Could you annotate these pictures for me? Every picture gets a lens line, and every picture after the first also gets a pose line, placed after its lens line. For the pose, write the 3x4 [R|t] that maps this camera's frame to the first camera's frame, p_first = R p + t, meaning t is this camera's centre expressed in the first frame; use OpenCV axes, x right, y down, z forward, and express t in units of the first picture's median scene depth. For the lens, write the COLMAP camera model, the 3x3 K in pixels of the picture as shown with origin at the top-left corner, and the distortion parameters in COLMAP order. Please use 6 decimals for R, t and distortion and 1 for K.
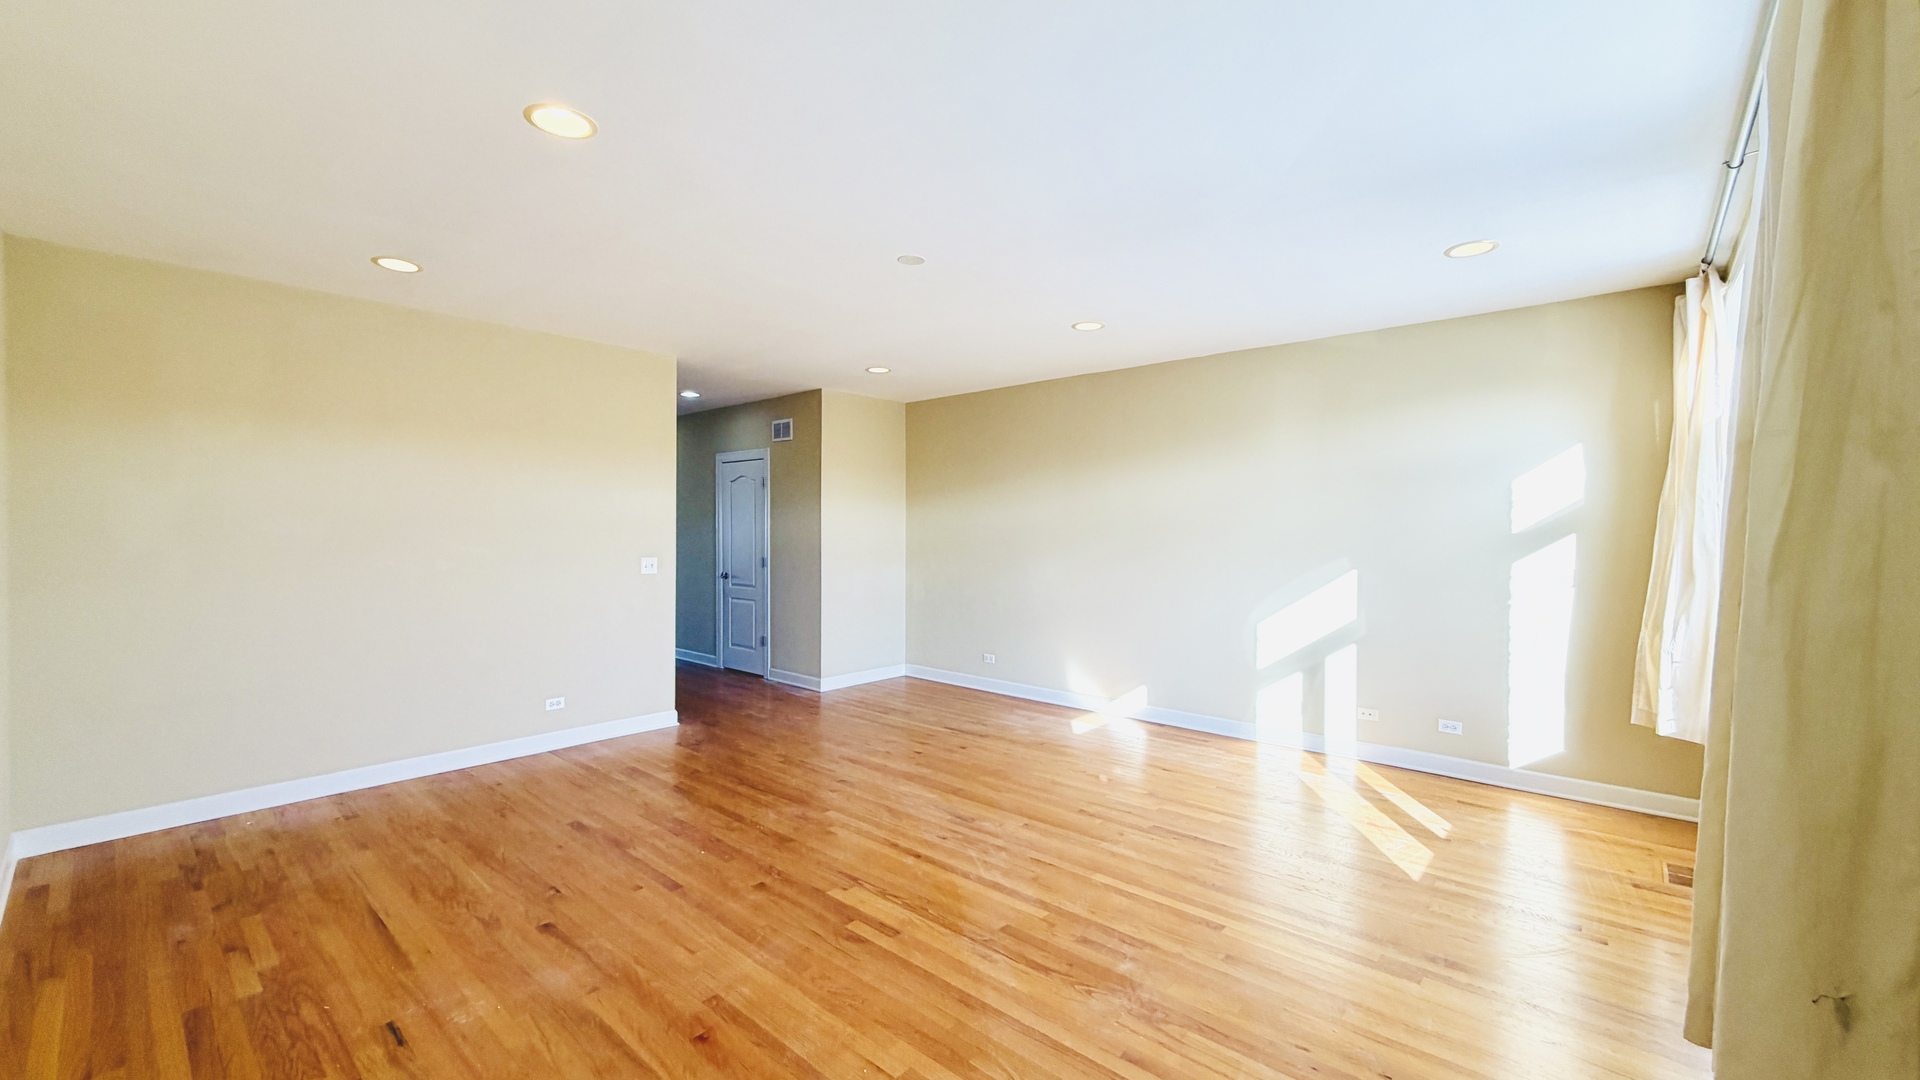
lens RADIAL K [[765.5, 0, 950.9], [0, 765.5, 521.1], [0, 0, 1]] dist [-0.003233, 0.000114]
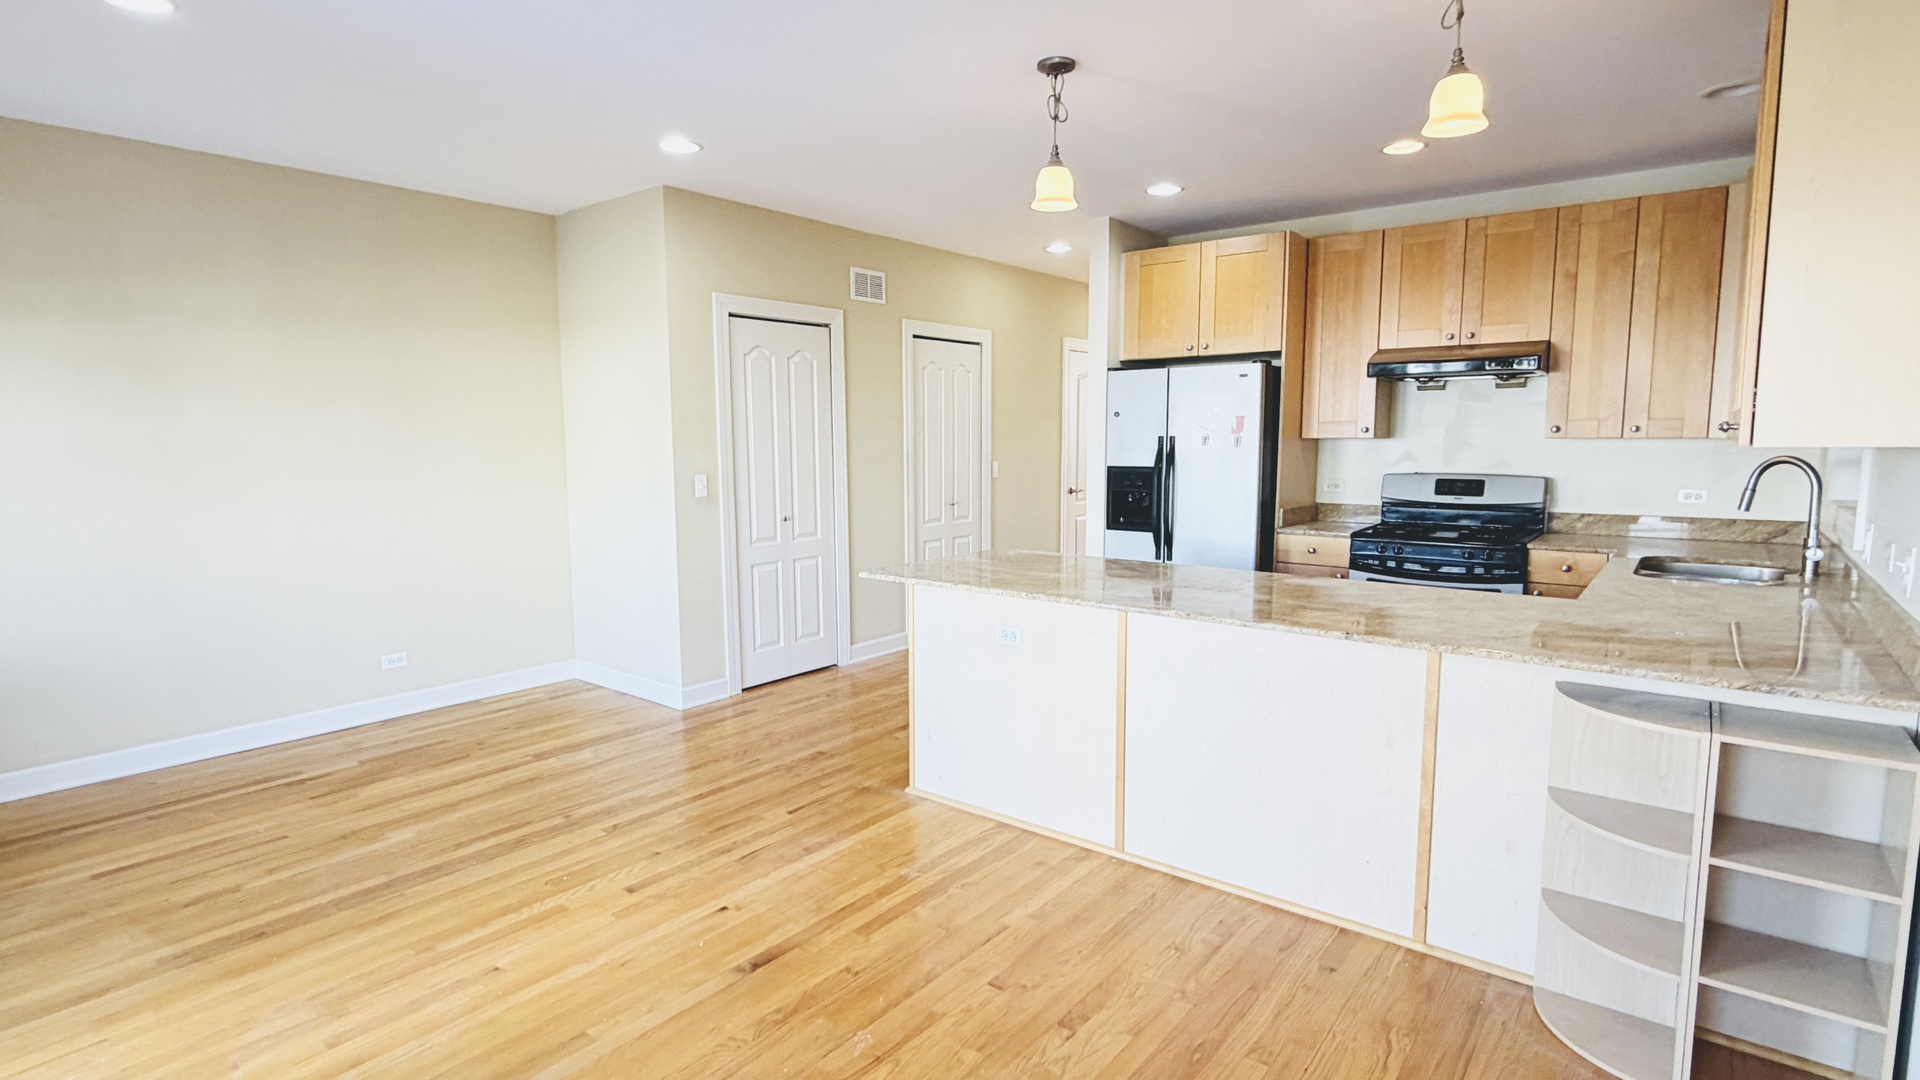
lens RADIAL K [[944.3, 0, 947.4], [0, 944.3, 538.2], [0, 0, 1]] dist [0.002534, -0.001061]
pose [[-0.046732, -0.115630, 0.992192, -2.725015], [-0.004807, 0.993292, 0.115532, 0.011889], [-0.998896, 0.000630, -0.046974, 2.473814]]
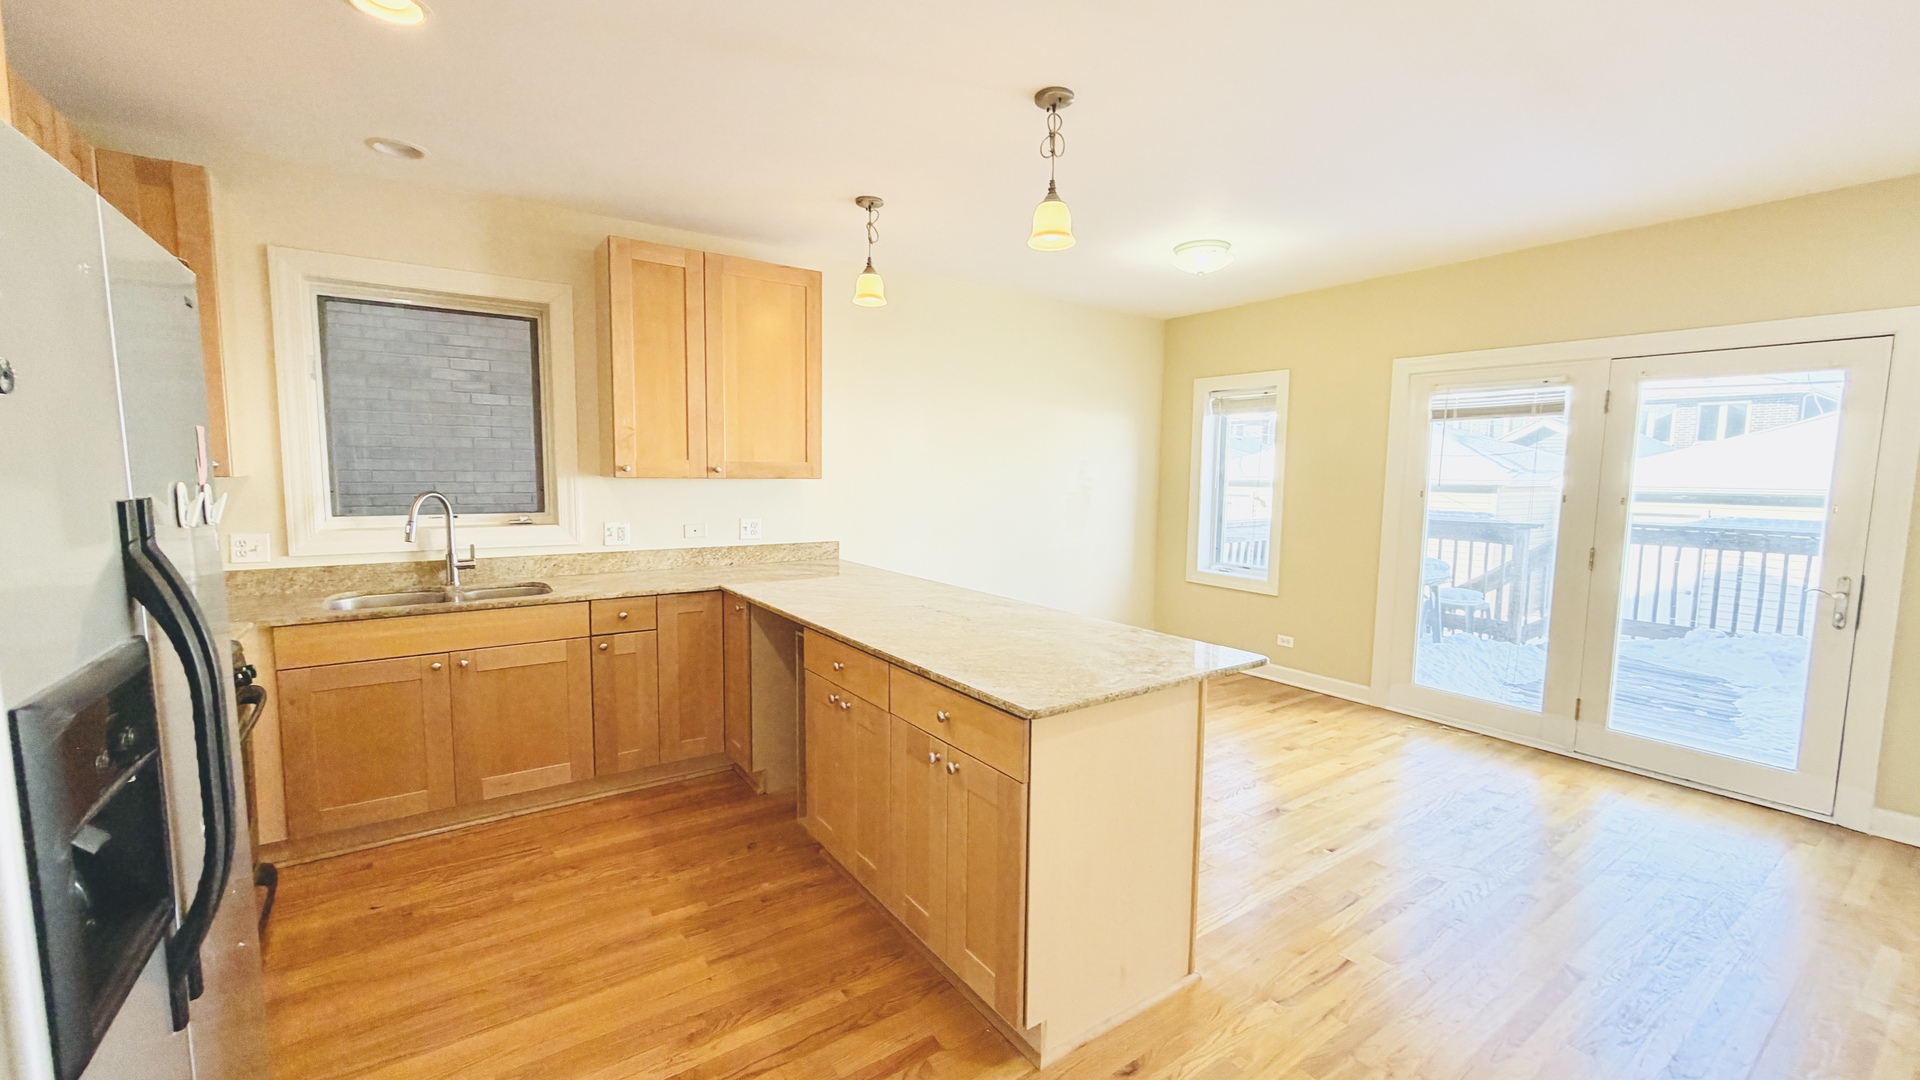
lens RADIAL K [[765.5, 0, 960.1], [0, 765.5, 544.5], [0, 0, 1]] dist [-0.003233, 0.000114]
pose [[-0.227716, 0.090341, -0.969528, -1.140351], [-0.002204, 0.995636, 0.093292, 0.012686], [0.973725, 0.023381, -0.226523, 2.415132]]
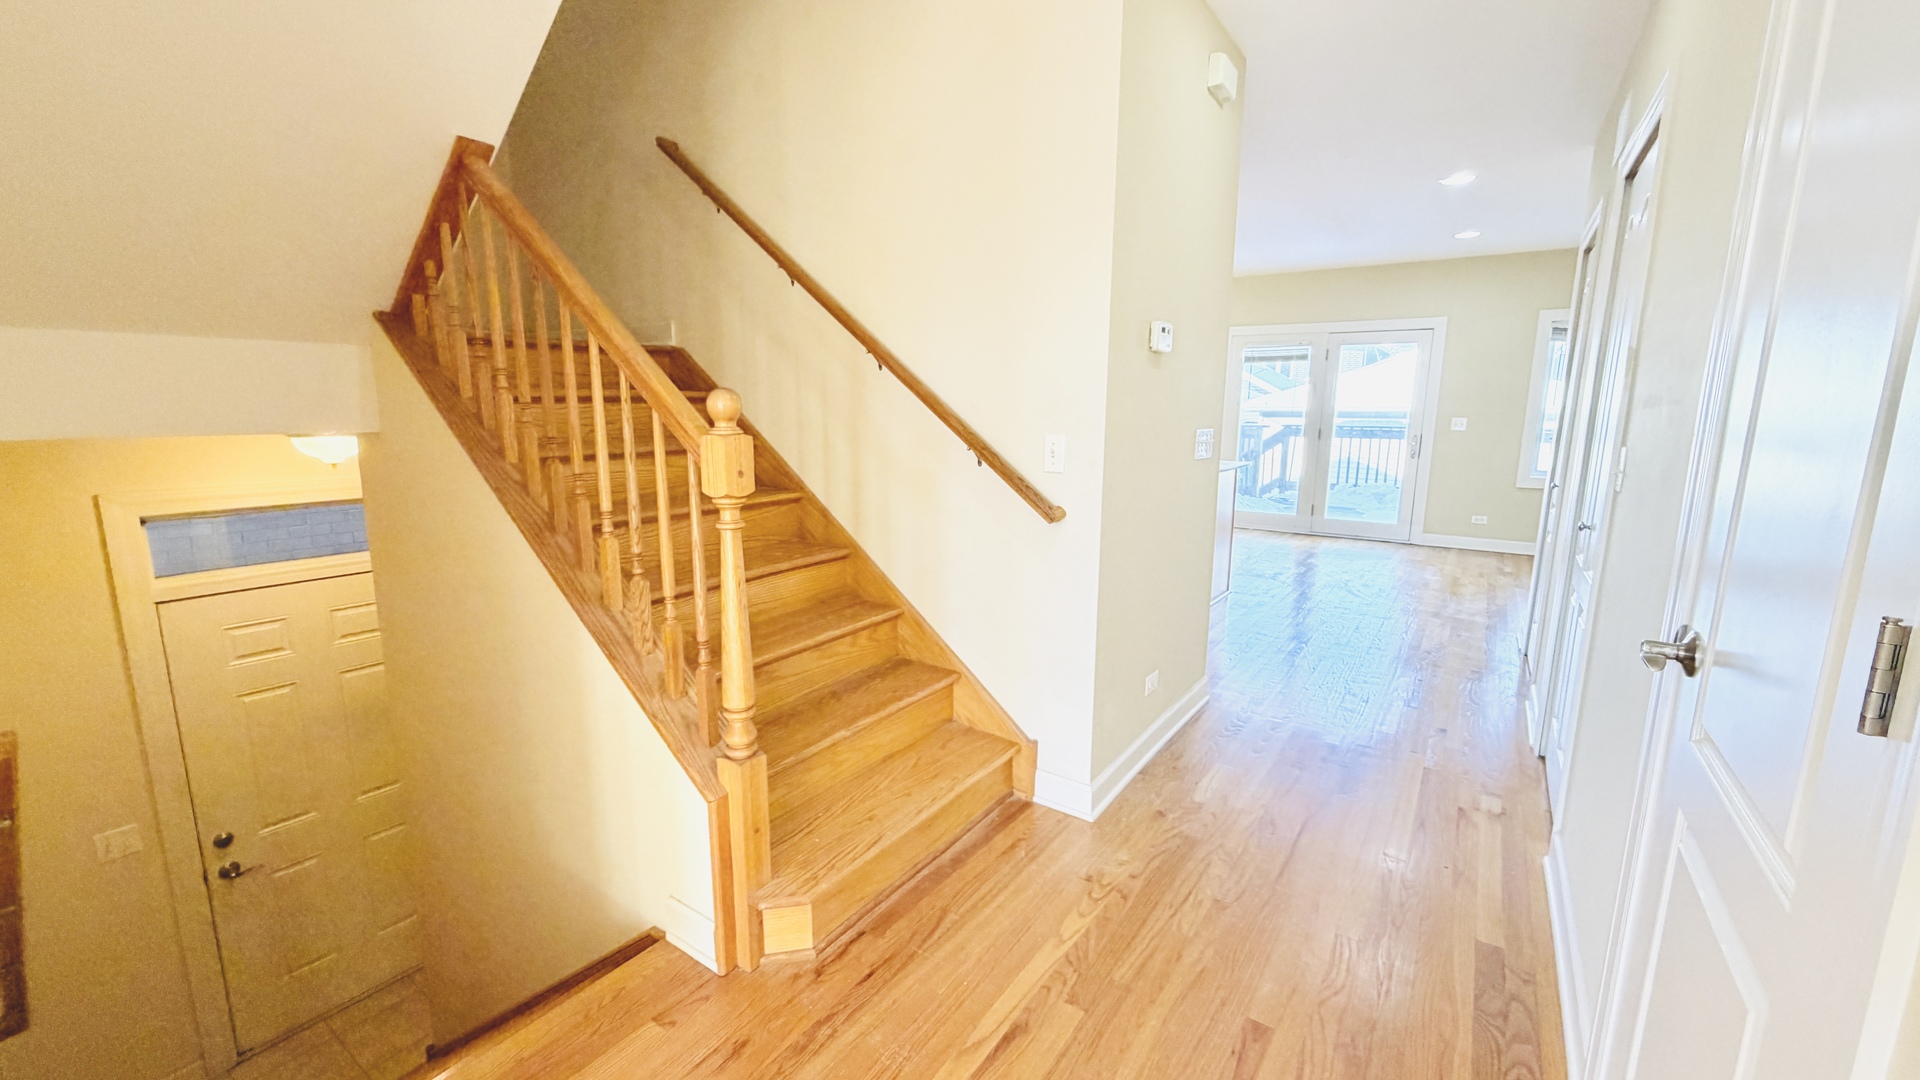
lens RADIAL K [[765.5, 0, 966.4], [0, 765.5, 544.3], [0, 0, 1]] dist [-0.003233, 0.000114]
pose [[0.135808, 0.175103, -0.975138, -0.367568], [0.002543, 0.984193, 0.177083, 0.051981], [0.990732, -0.026529, 0.133216, 1.764353]]
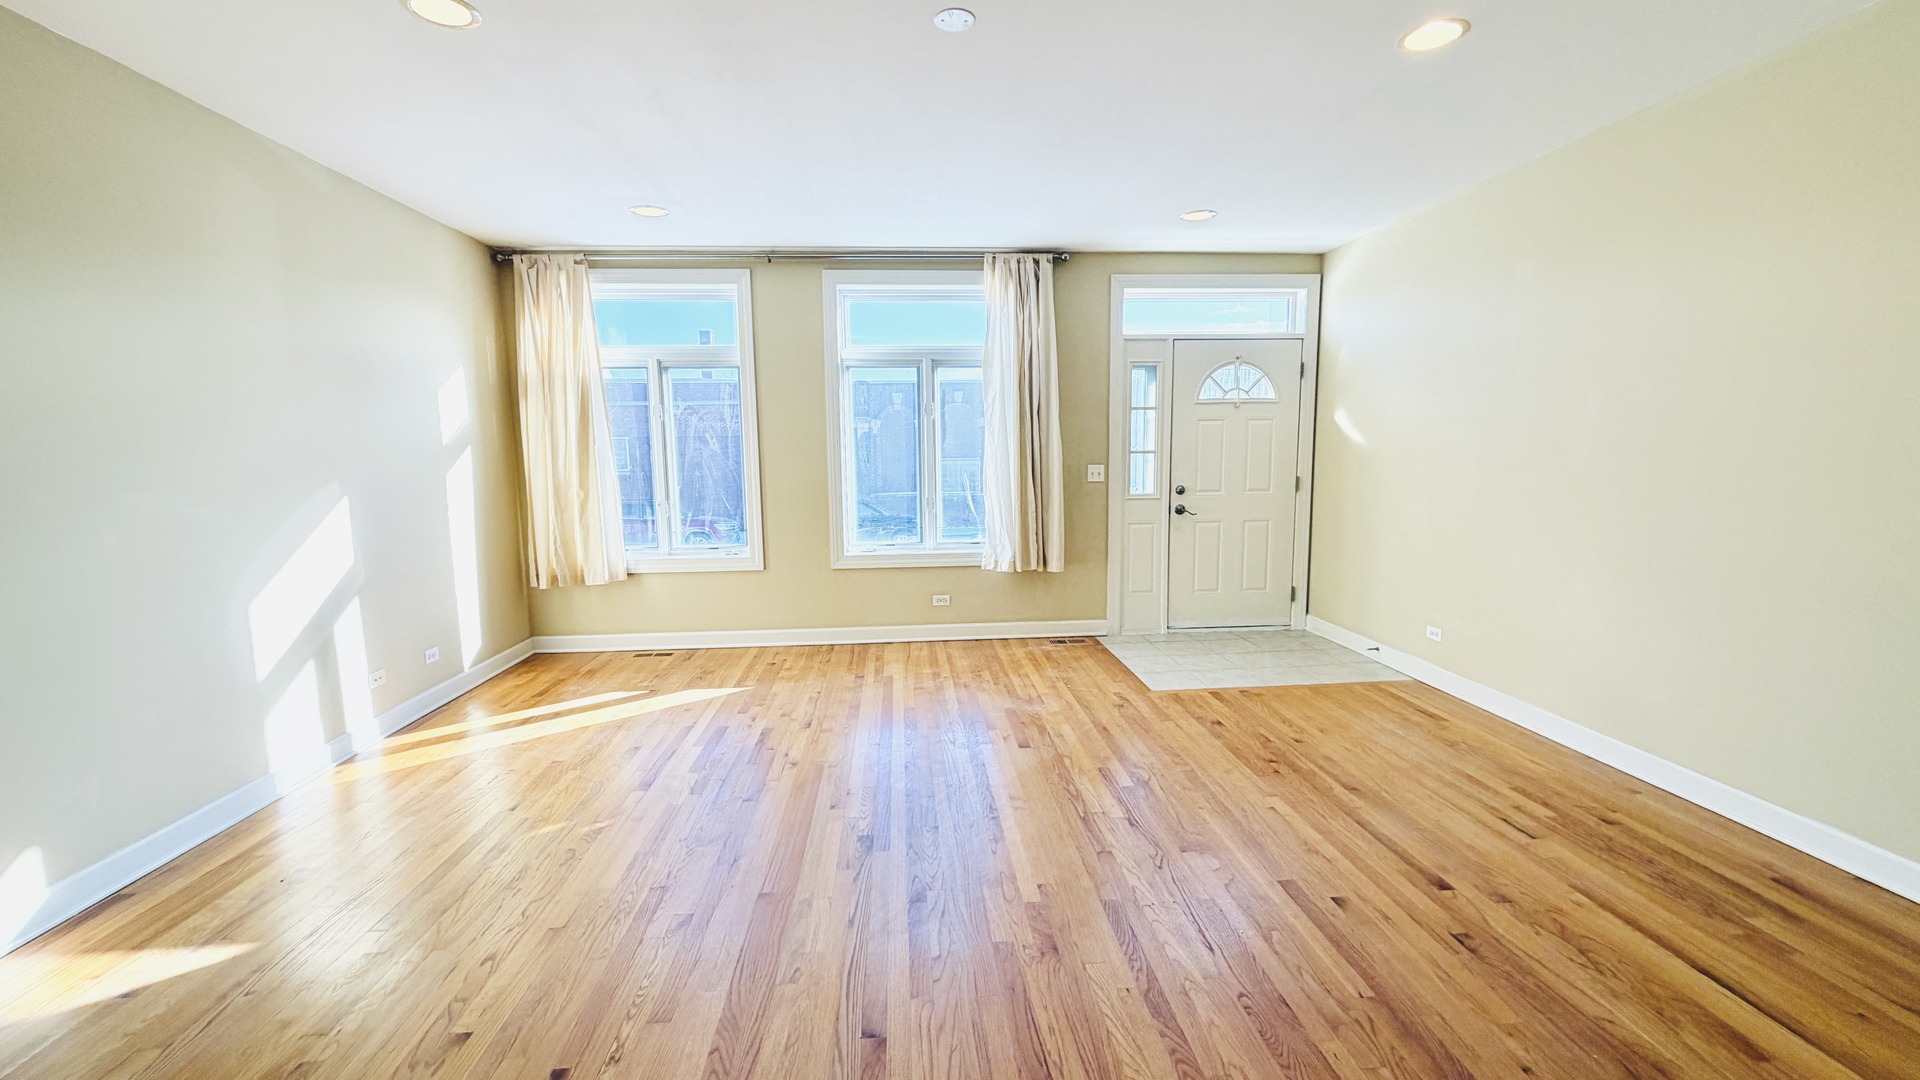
lens RADIAL K [[765.5, 0, 947.2], [0, 765.5, 534.9], [0, 0, 1]] dist [-0.003233, 0.000114]
pose [[-0.716722, -0.075268, 0.693285, -0.515857], [0.003454, 0.993763, 0.111461, 0.026622], [-0.697350, 0.082282, -0.711992, 1.460234]]
